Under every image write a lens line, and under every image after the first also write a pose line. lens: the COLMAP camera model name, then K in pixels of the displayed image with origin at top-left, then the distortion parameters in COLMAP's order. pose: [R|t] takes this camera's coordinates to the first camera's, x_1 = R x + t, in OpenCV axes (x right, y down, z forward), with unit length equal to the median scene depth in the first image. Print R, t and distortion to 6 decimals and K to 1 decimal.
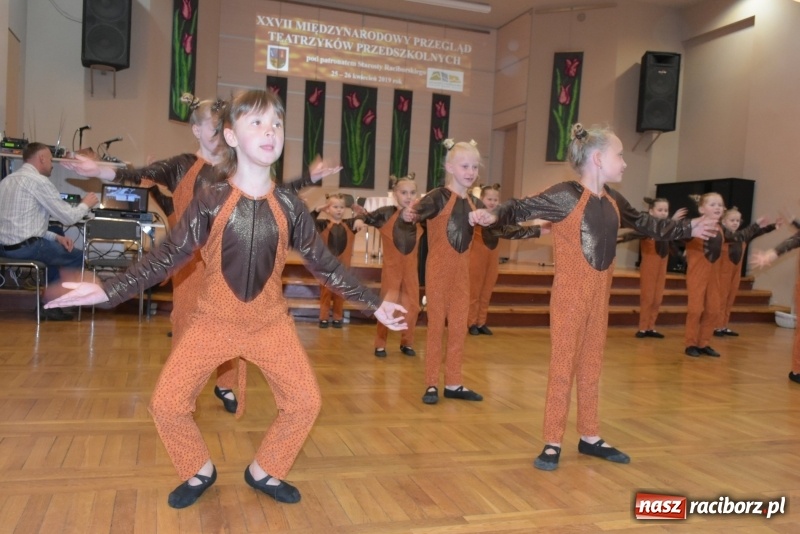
lens RADIAL K [[720.2, 0, 400.0], [0, 720.2, 267.0], [0, 0, 1]] dist [0.000907, 0.009391]
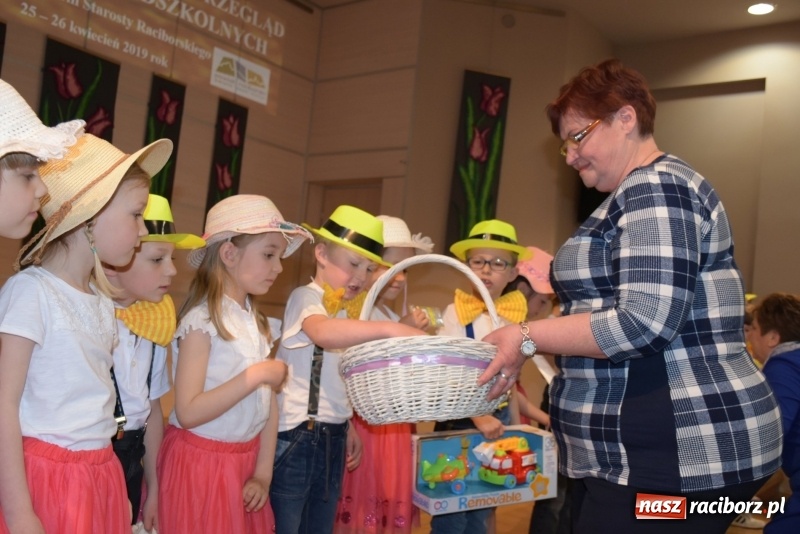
lens RADIAL K [[762.8, 0, 389.6], [0, 762.8, 267.4], [0, 0, 1]] dist [-0.007459, 0.019484]
pose [[0.826795, 0.064235, 0.558824, -0.155556], [-0.032953, 0.997283, -0.065879, -0.091906], [-0.561537, 0.036054, 0.826666, 0.503853]]
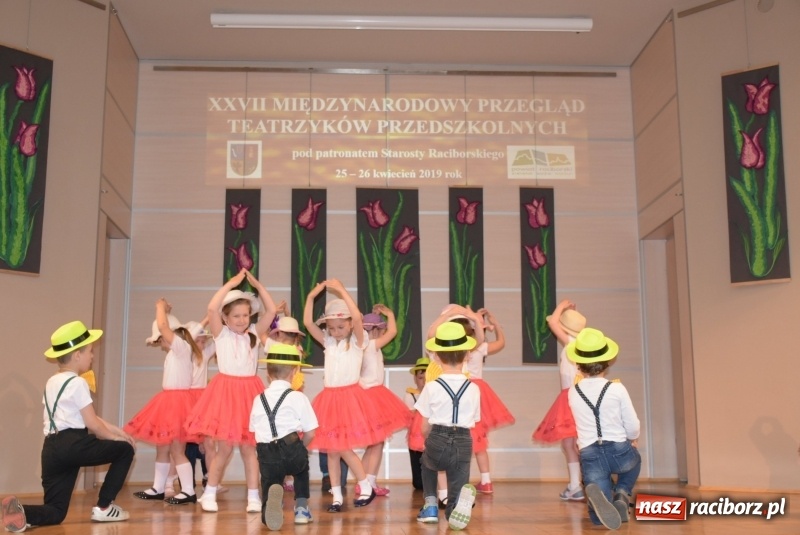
lens RADIAL K [[919.4, 0, 400.0], [0, 919.4, 267.5], [0, 0, 1]] dist [-0.002344, -0.006182]
pose [[0.960699, -0.102175, -0.258102, 0.139619], [0.042568, 0.973024, -0.226743, -0.021478], [0.274307, 0.206845, 0.939133, 0.321003]]
